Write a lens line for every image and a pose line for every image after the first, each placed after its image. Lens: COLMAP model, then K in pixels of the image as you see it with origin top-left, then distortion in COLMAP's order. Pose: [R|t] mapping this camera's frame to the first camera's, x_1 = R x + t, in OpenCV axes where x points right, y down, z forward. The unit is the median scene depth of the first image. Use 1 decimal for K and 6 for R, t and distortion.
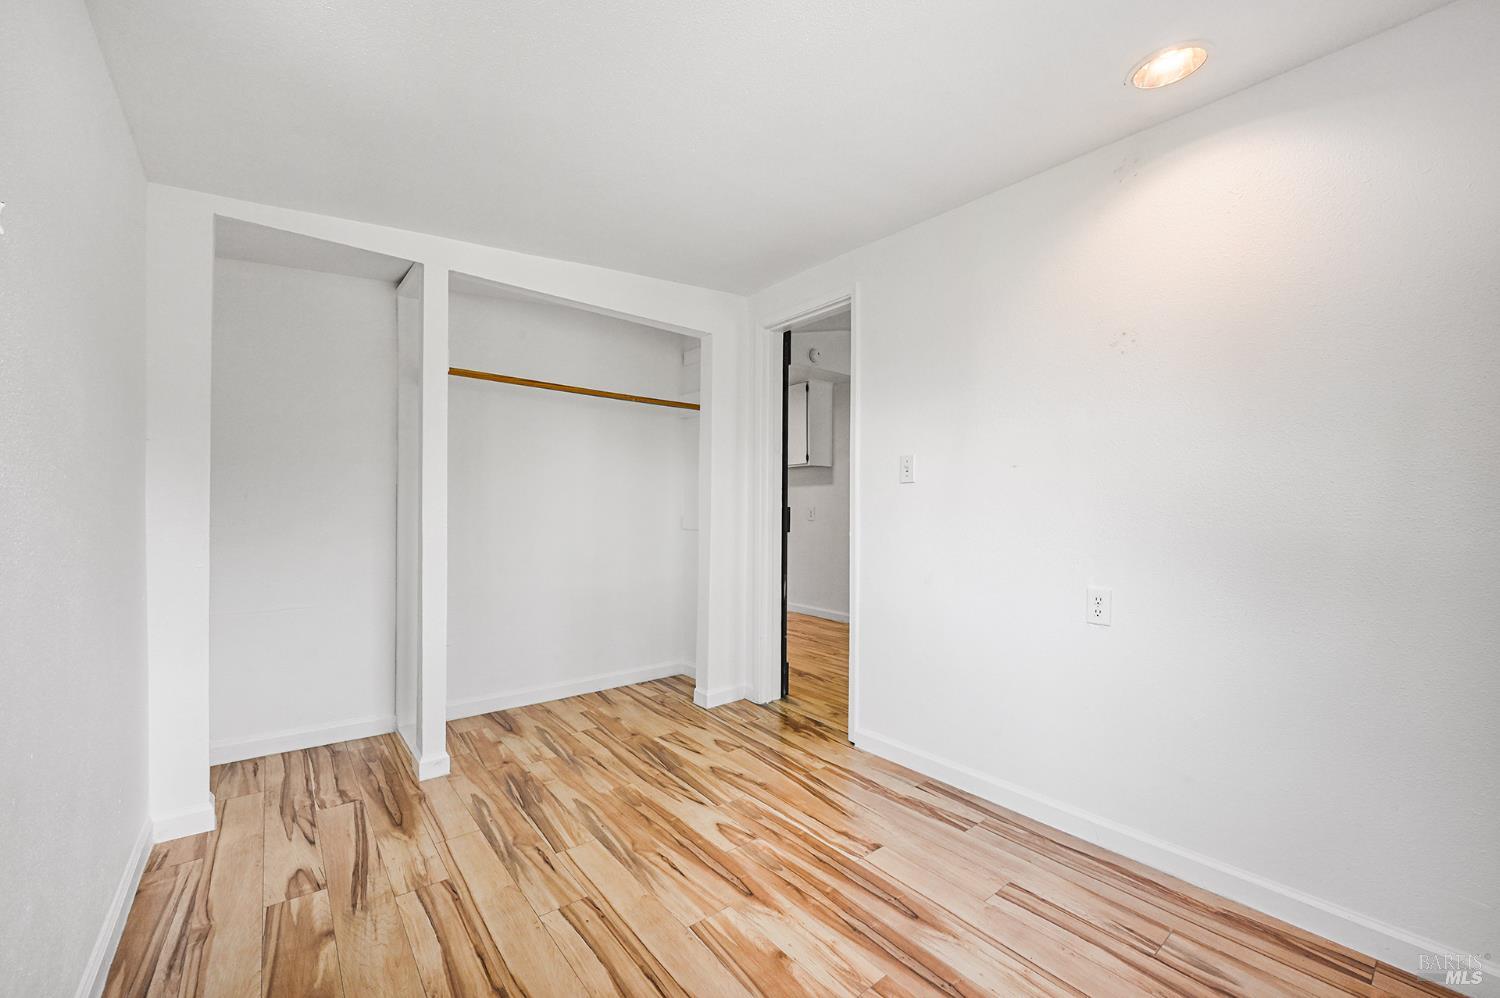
lens RADIAL K [[587.8, 0, 763.1], [0, 587.8, 513.1], [0, 0, 1]] dist [-0.001685, -0.000268]
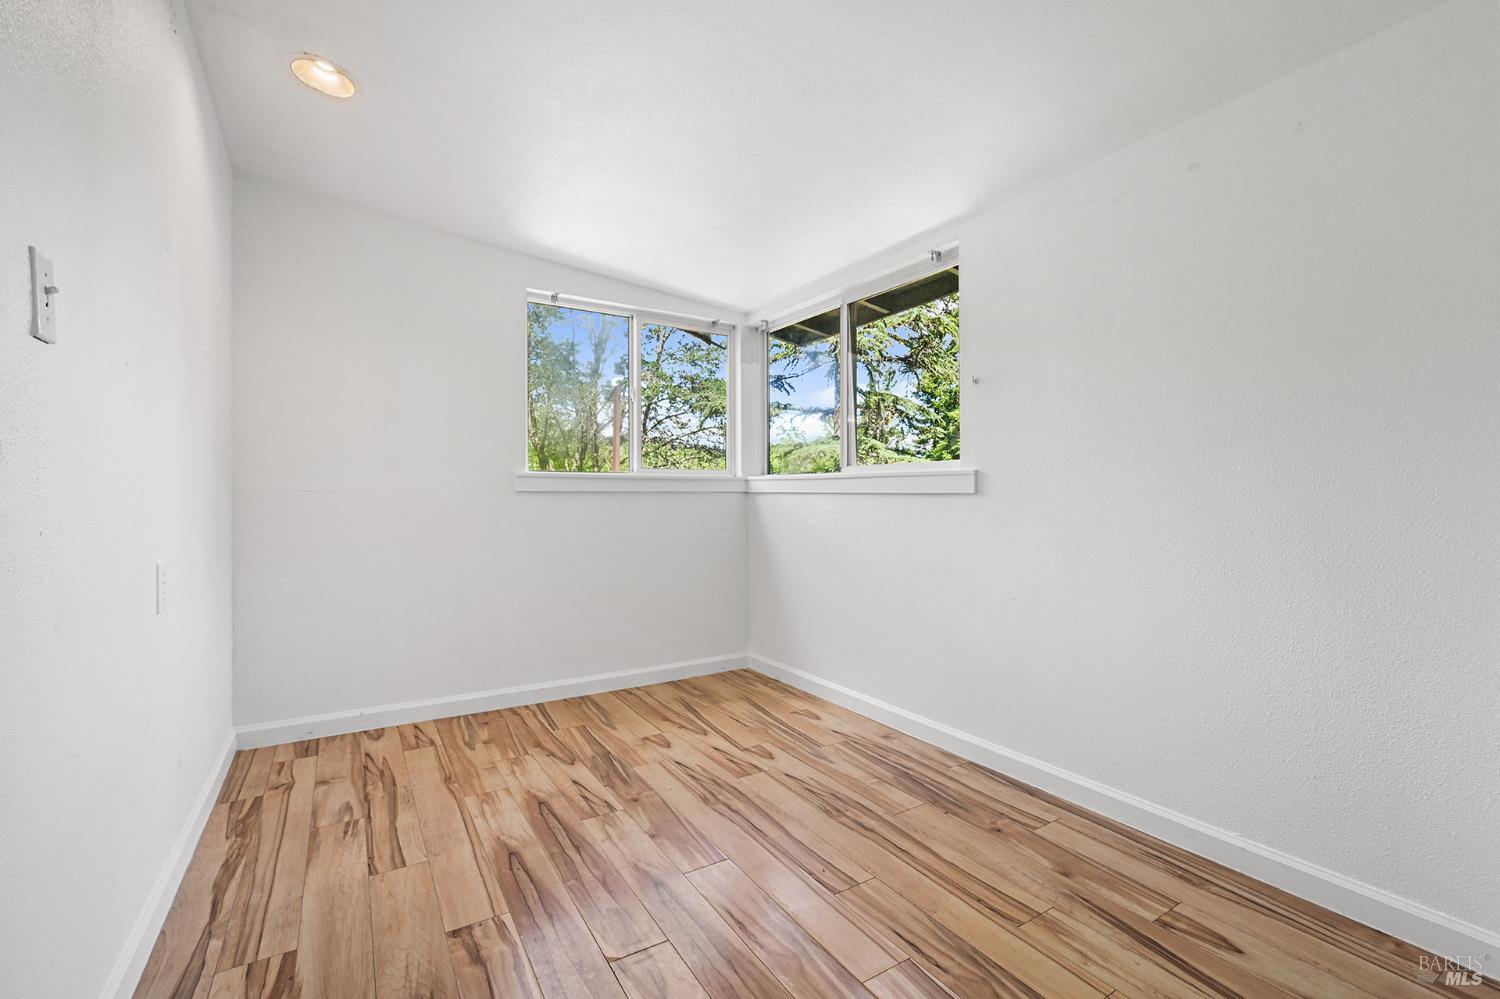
lens RADIAL K [[654.0, 0, 737.3], [0, 654.0, 498.4], [0, 0, 1]] dist [0.002256, -0.000101]
pose [[-0.987934, -0.014138, 0.154229, -0.300413], [-0.014297, 0.999898, 0.000077, 0.047242], [-0.154214, -0.002129, -0.988035, 2.039519]]
